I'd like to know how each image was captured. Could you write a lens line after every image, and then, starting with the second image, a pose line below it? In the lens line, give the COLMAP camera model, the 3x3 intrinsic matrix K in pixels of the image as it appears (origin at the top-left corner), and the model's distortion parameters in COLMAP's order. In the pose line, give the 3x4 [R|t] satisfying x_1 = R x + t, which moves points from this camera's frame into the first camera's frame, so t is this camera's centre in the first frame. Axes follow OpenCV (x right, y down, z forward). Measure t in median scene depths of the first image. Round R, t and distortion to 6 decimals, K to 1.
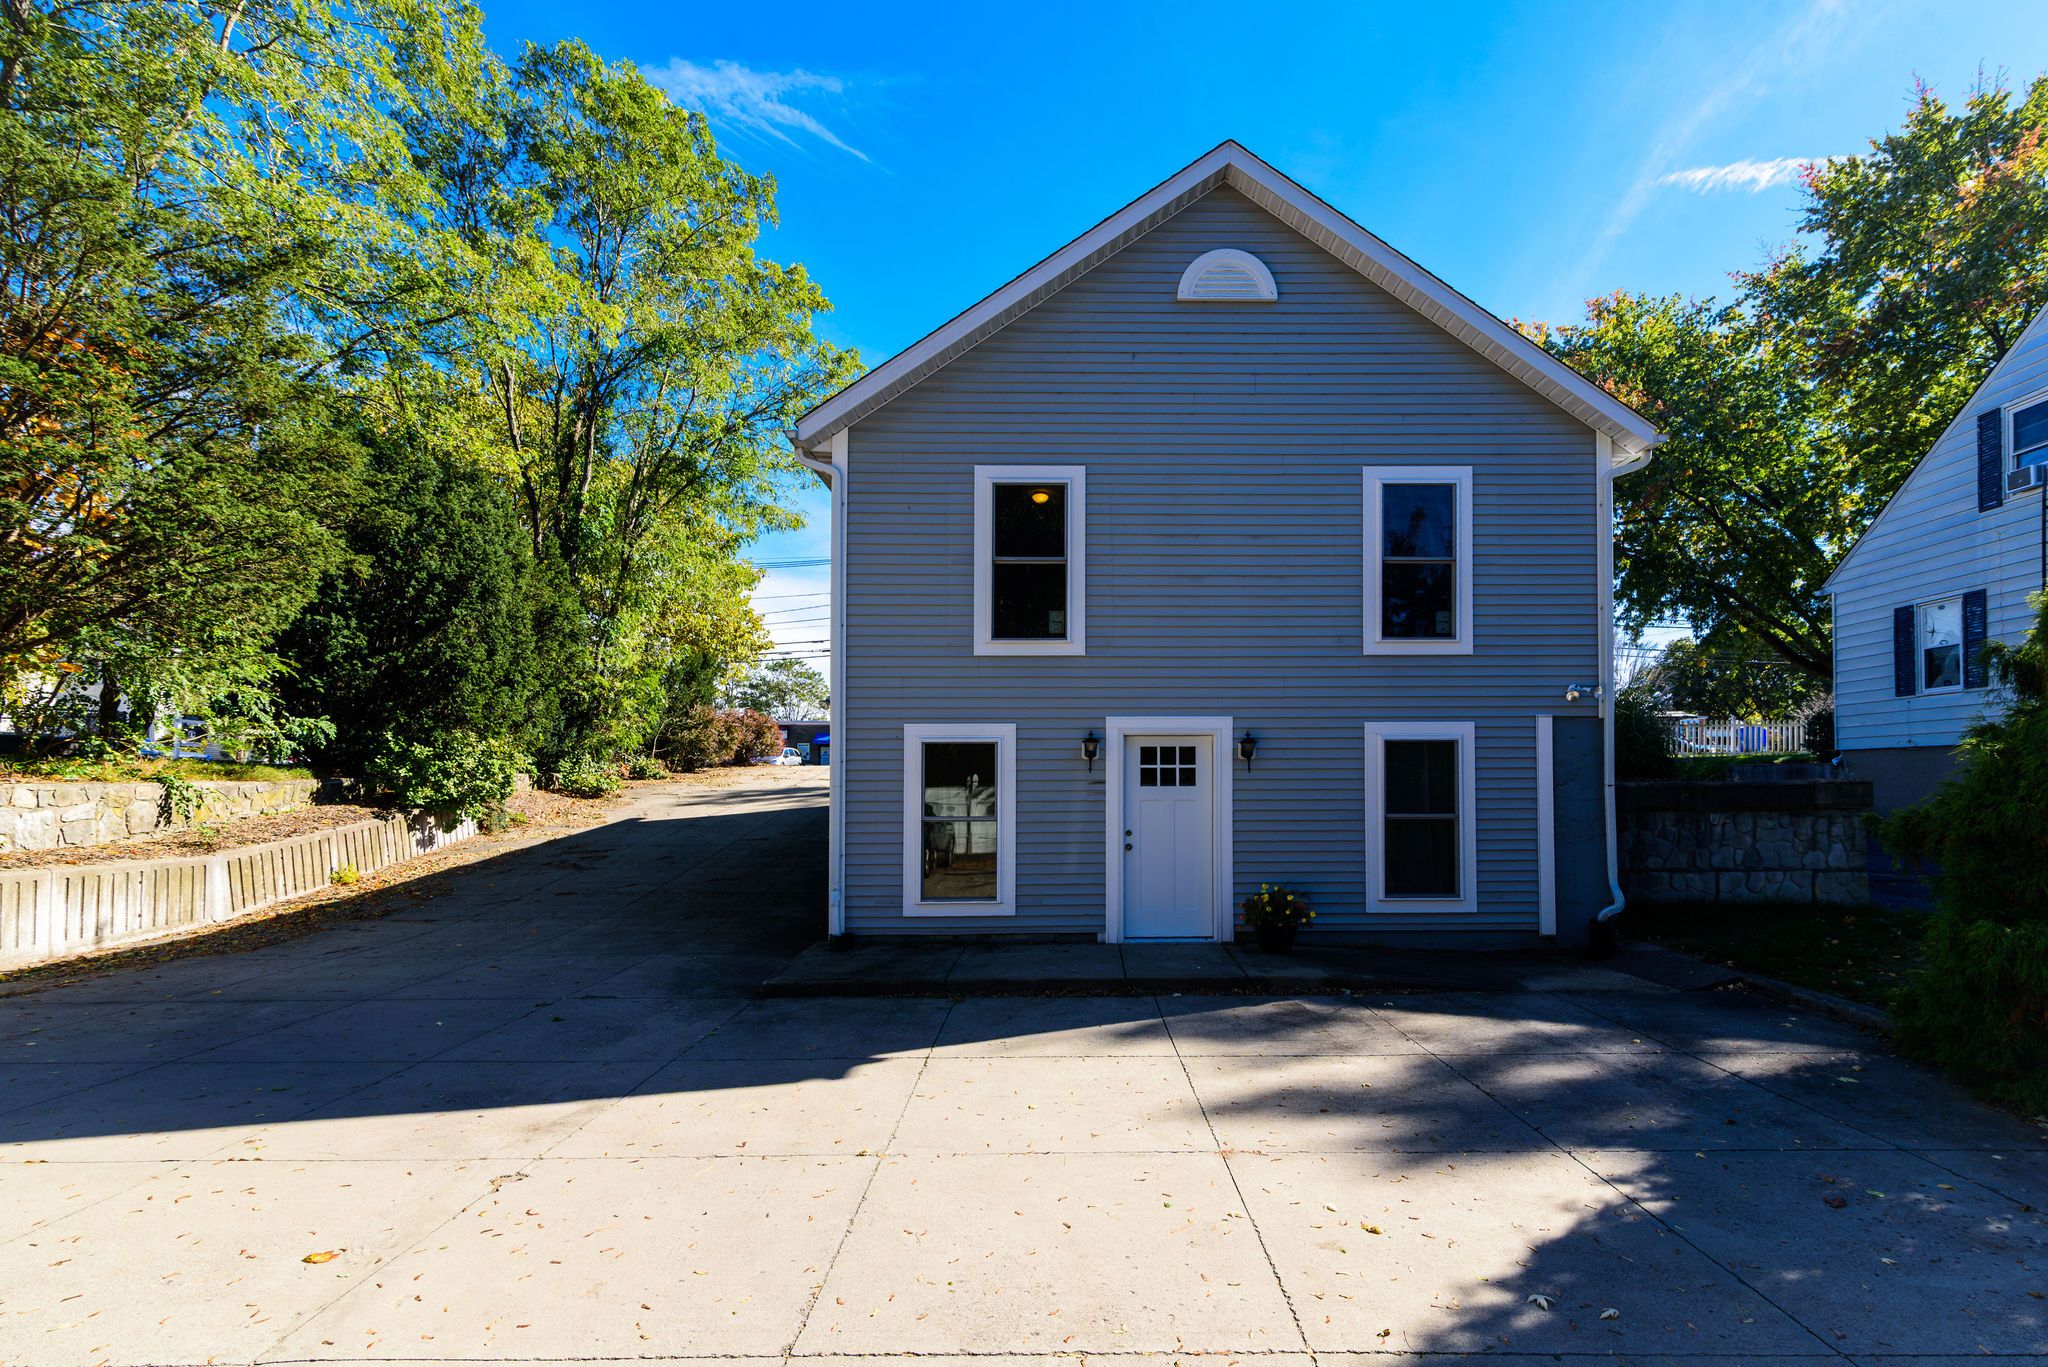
lens RADIAL K [[948.2, 0, 1024.0], [0, 948.2, 683.5], [0, 0, 1]] dist [0.005537, -0.000399]
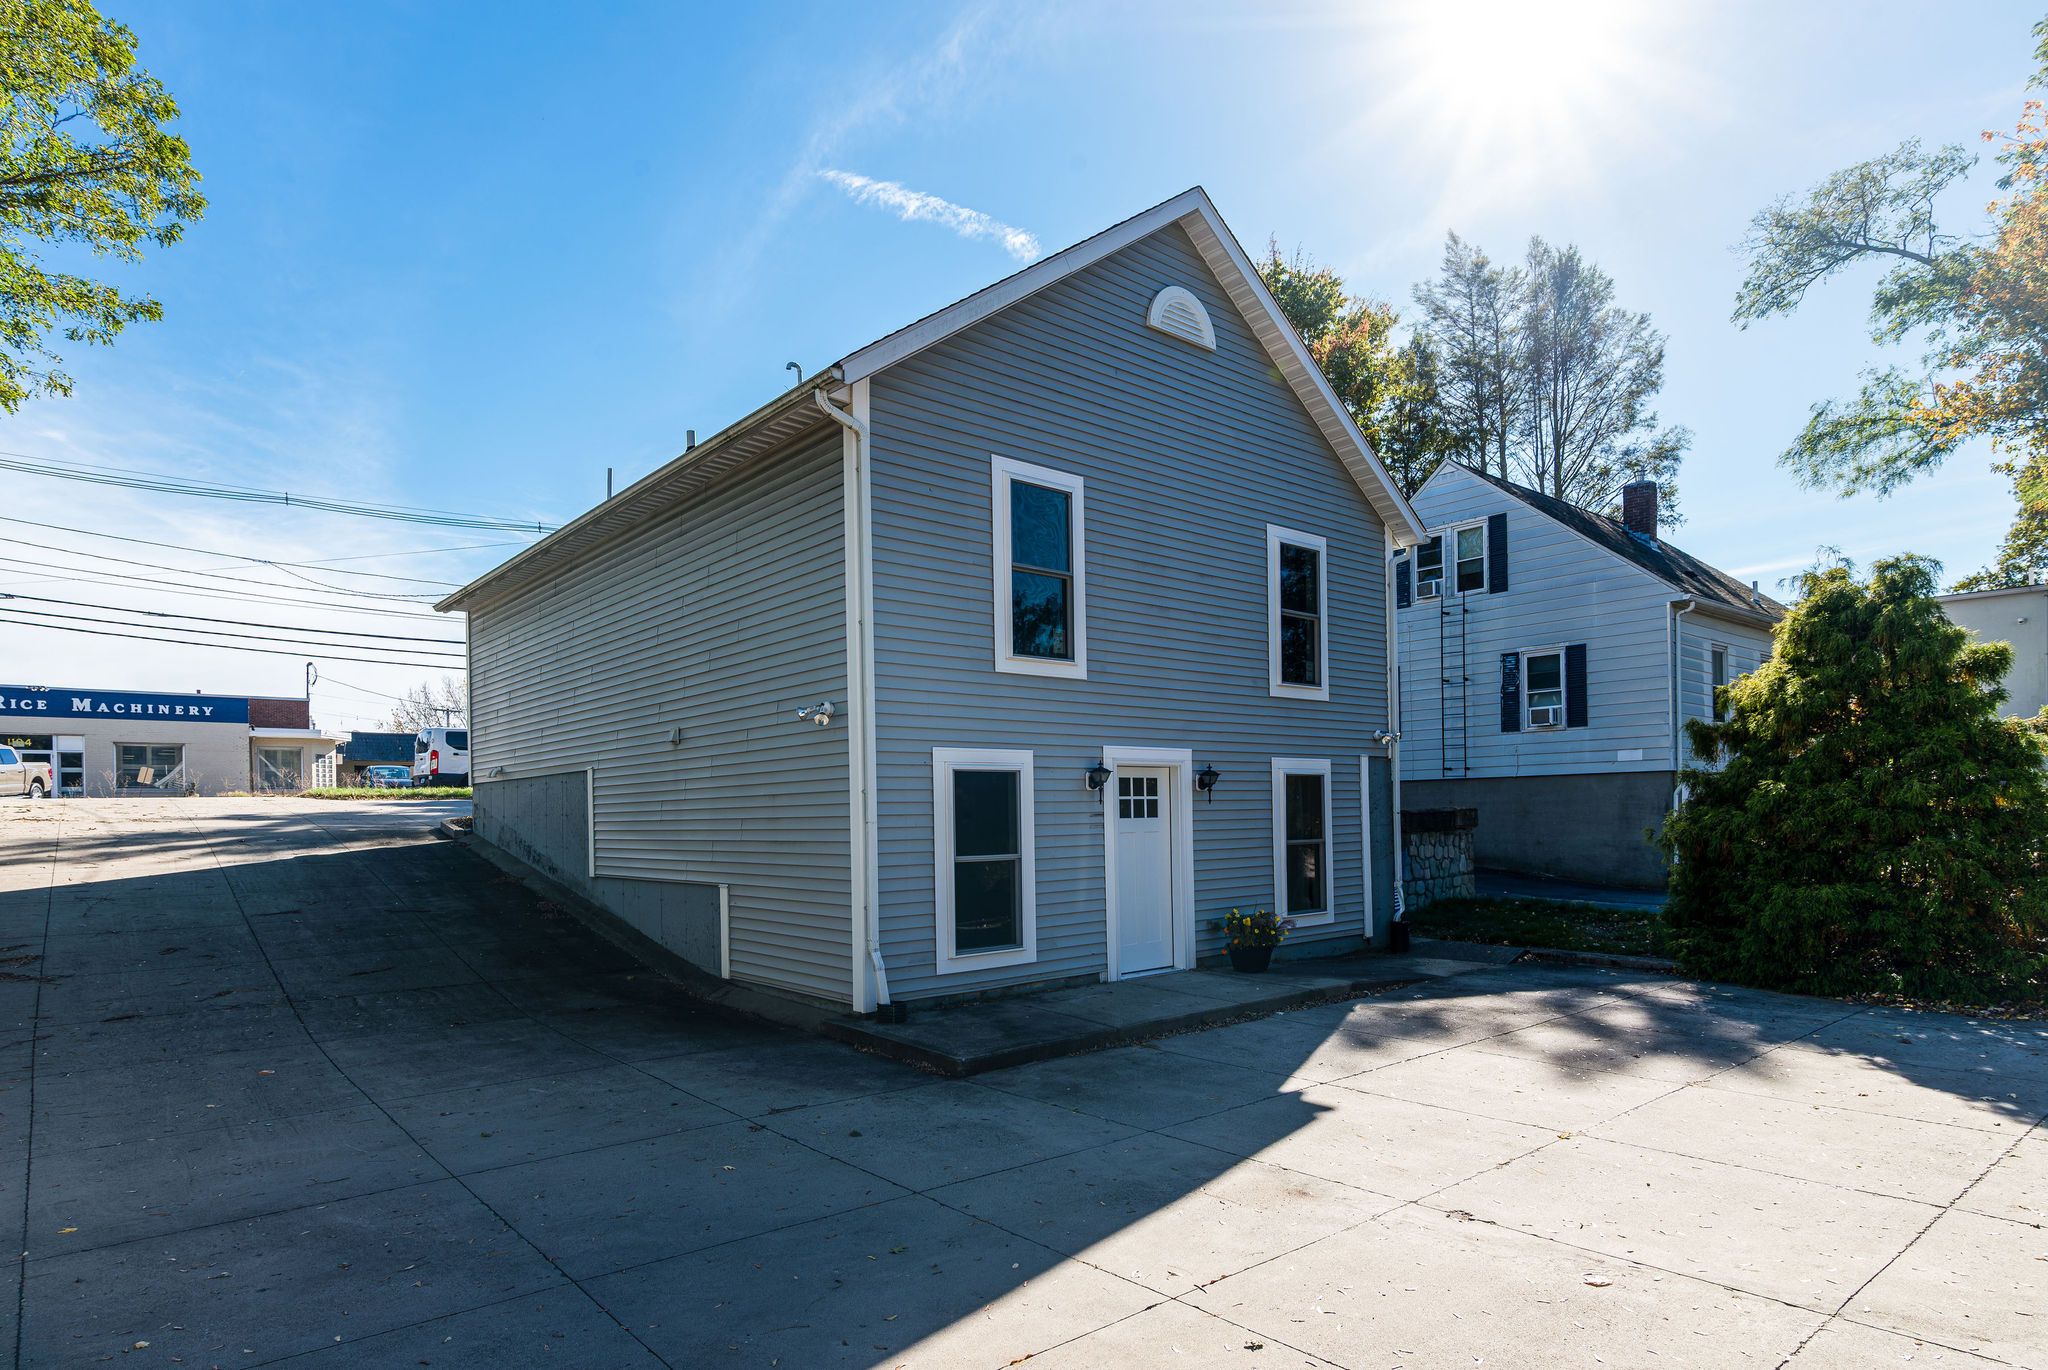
lens RADIAL K [[1167.4, 0, 1023.6], [0, 1167.4, 694.1], [0, 0, 1]] dist [-0.021270, 0.027778]
pose [[0.762834, 0.057447, 0.644038, -0.737405], [-0.060055, 0.998035, -0.017891, 0.009044], [-0.643800, -0.025029, 0.764784, 0.155868]]
